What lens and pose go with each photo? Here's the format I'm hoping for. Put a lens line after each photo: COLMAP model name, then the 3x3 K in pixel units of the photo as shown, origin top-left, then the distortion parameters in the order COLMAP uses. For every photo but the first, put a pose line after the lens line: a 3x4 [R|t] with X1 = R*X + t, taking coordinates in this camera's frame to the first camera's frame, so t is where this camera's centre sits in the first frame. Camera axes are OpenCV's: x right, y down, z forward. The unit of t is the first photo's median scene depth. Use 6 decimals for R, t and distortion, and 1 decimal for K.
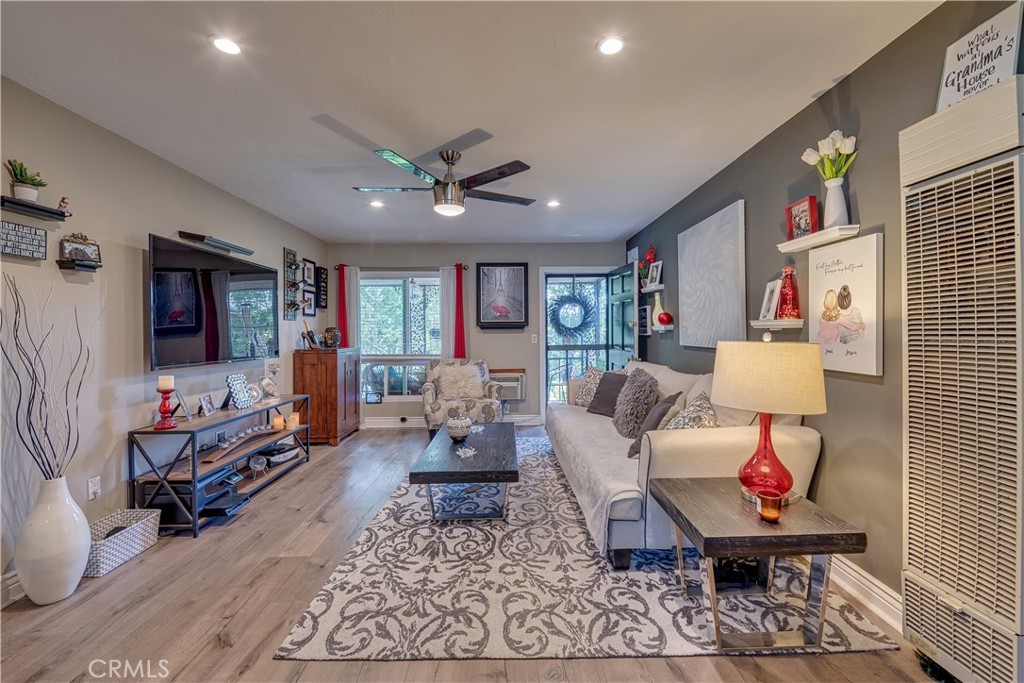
lens RADIAL K [[420.0, 0, 512.4], [0, 420.0, 329.9], [0, 0, 1]] dist [-0.012845, -0.000869]
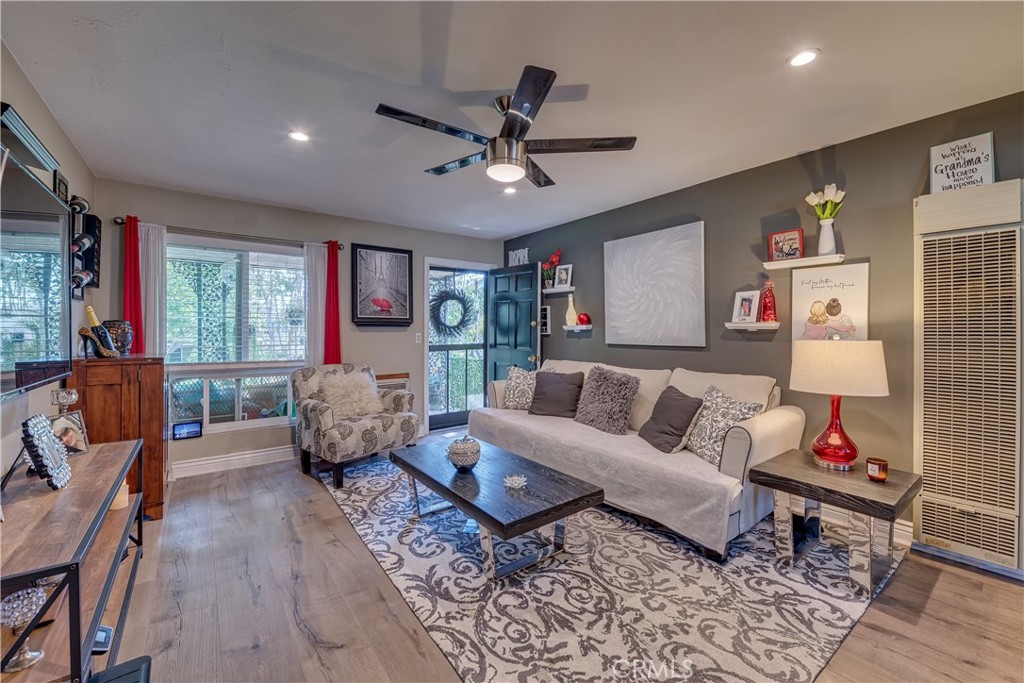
lens RADIAL K [[413.9, 0, 501.6], [0, 413.9, 326.4], [0, 0, 1]] dist [-0.014779, 0.000252]
pose [[0.808393, 0.012628, 0.588508, -0.642855], [-0.009375, 0.999919, -0.008579, 0.005150], [-0.588569, 0.001418, 0.808446, 0.411444]]
